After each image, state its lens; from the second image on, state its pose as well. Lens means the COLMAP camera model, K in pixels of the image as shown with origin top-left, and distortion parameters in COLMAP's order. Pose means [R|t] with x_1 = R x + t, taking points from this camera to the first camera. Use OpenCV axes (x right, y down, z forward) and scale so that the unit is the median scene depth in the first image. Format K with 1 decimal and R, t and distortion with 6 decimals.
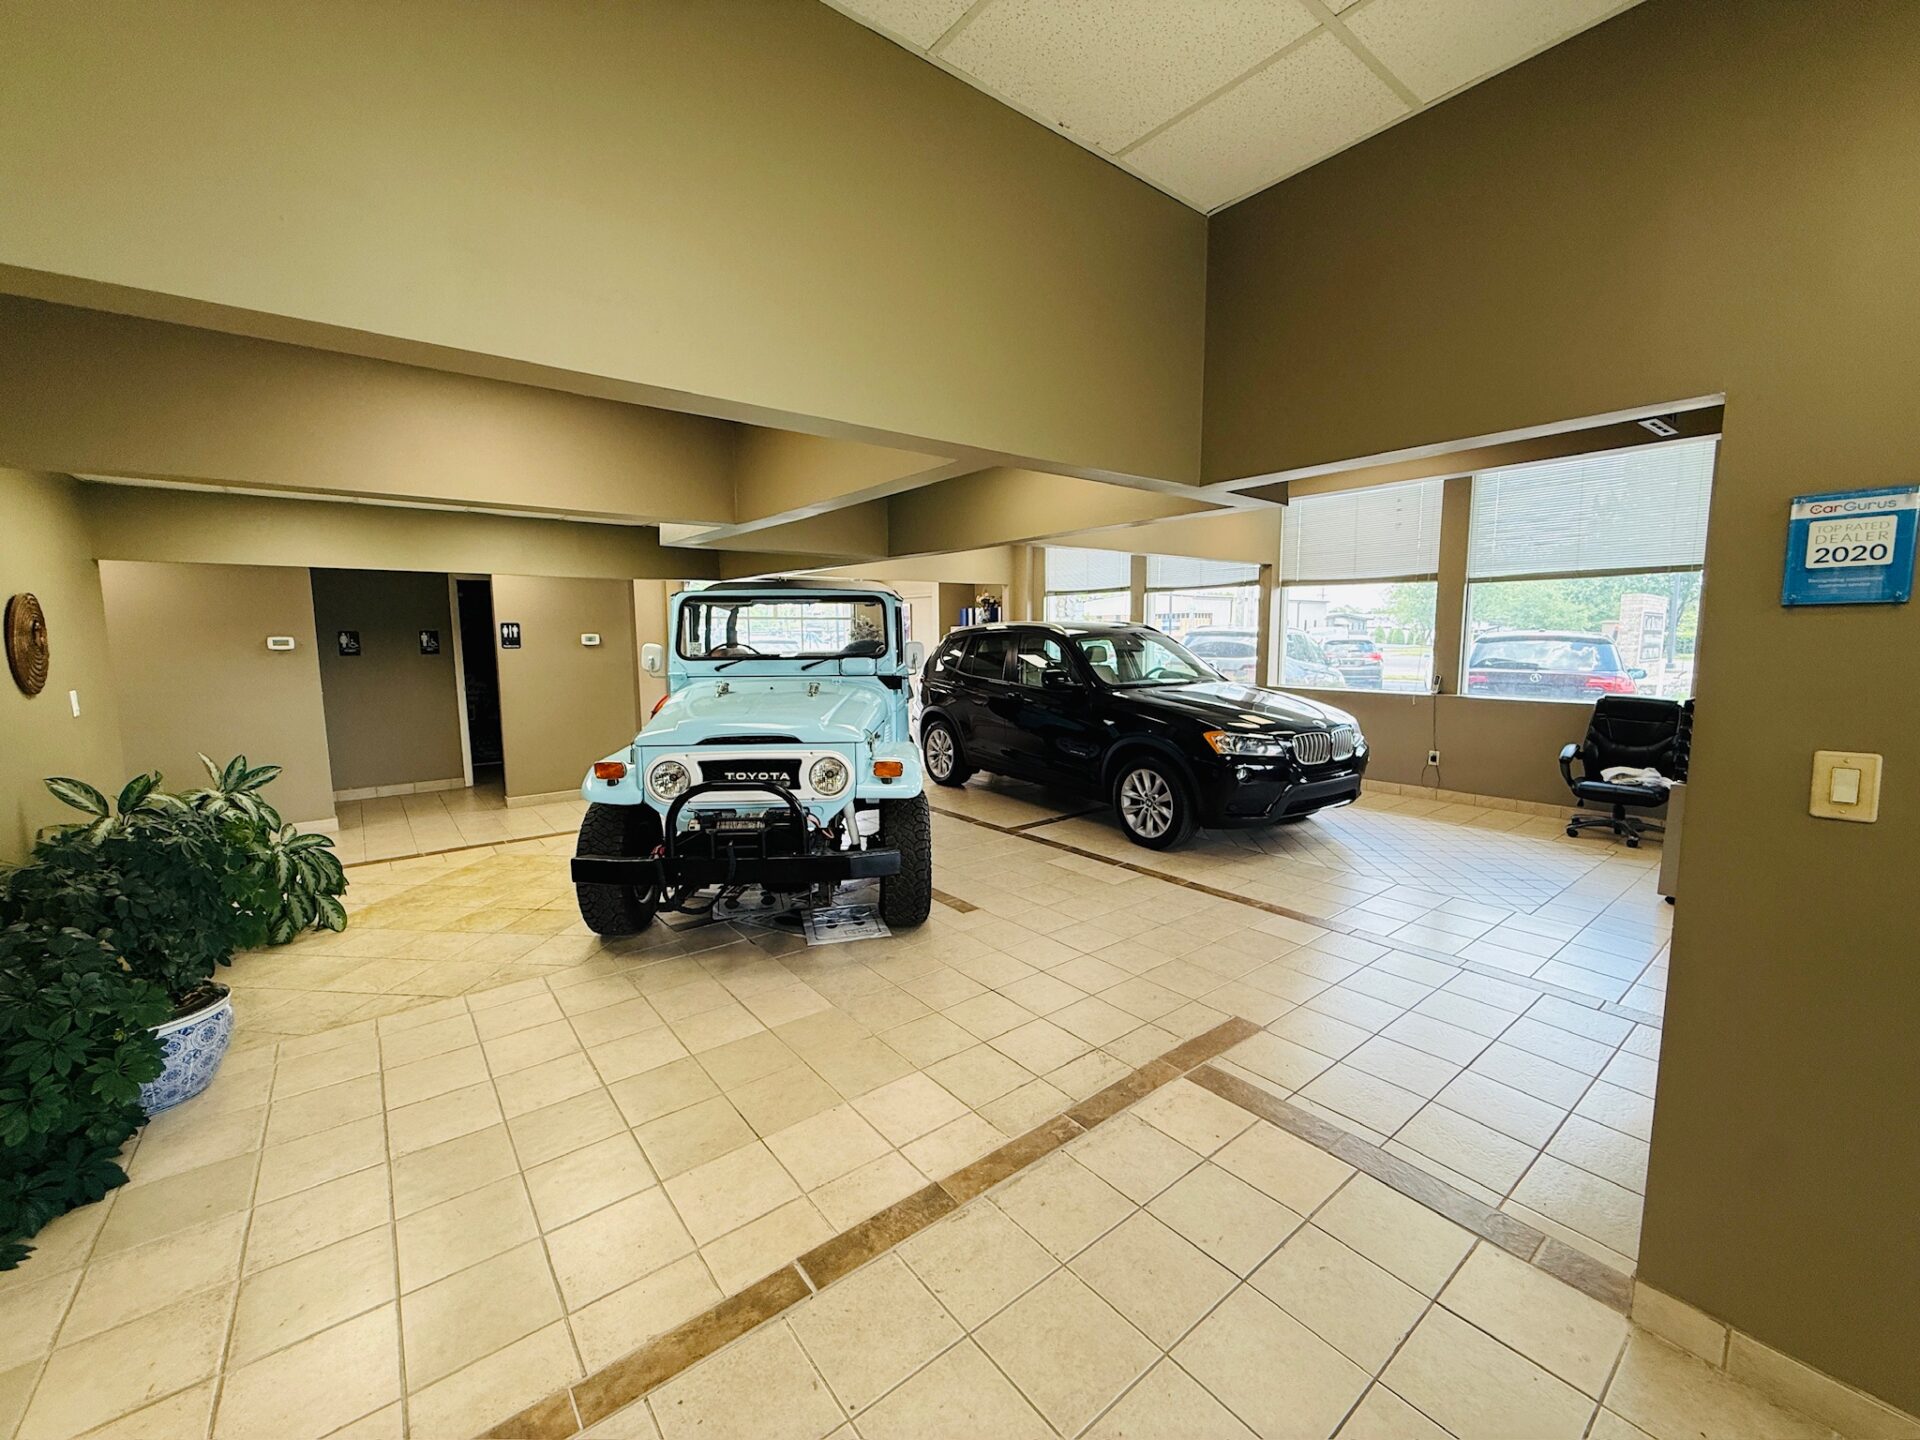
lens RADIAL K [[762.8, 0, 960.1], [0, 762.8, 718.7], [0, 0, 1]] dist [-0.003166, -0.000265]
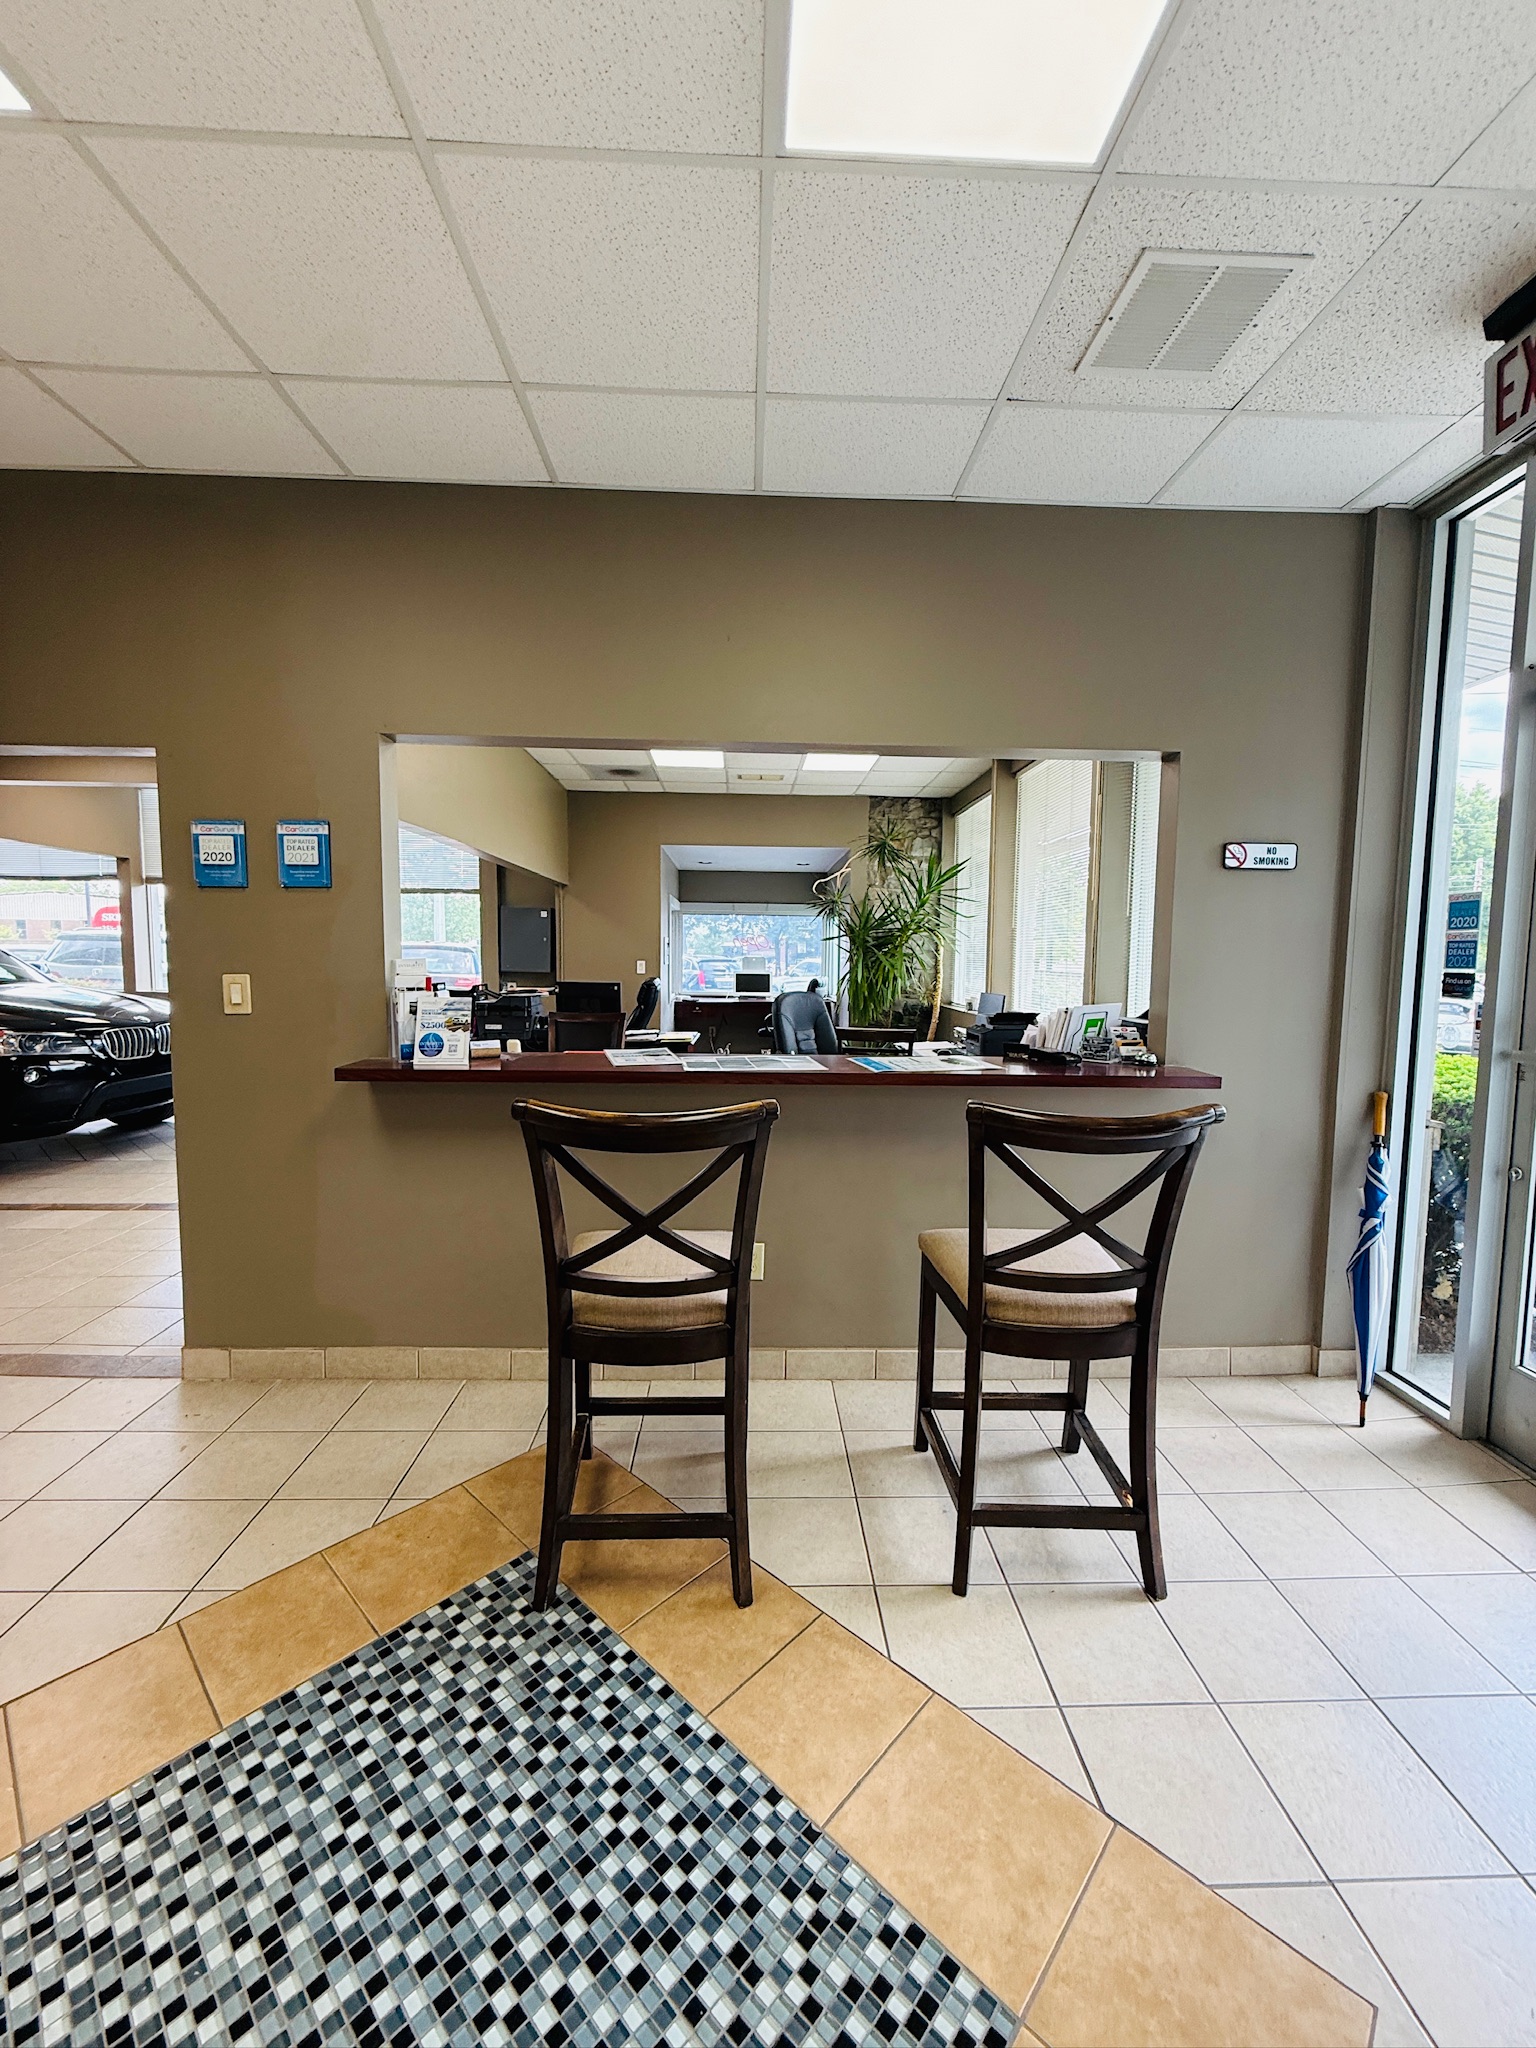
lens RADIAL K [[813.6, 0, 769.7], [0, 813.6, 1022.6], [0, 0, 1]] dist [-0.003166, -0.000265]
pose [[0.592391, -0.050786, 0.804048, 0.362704], [0.071602, 0.997381, 0.010244, 0.194343], [-0.802462, 0.051503, 0.594476, -0.916243]]
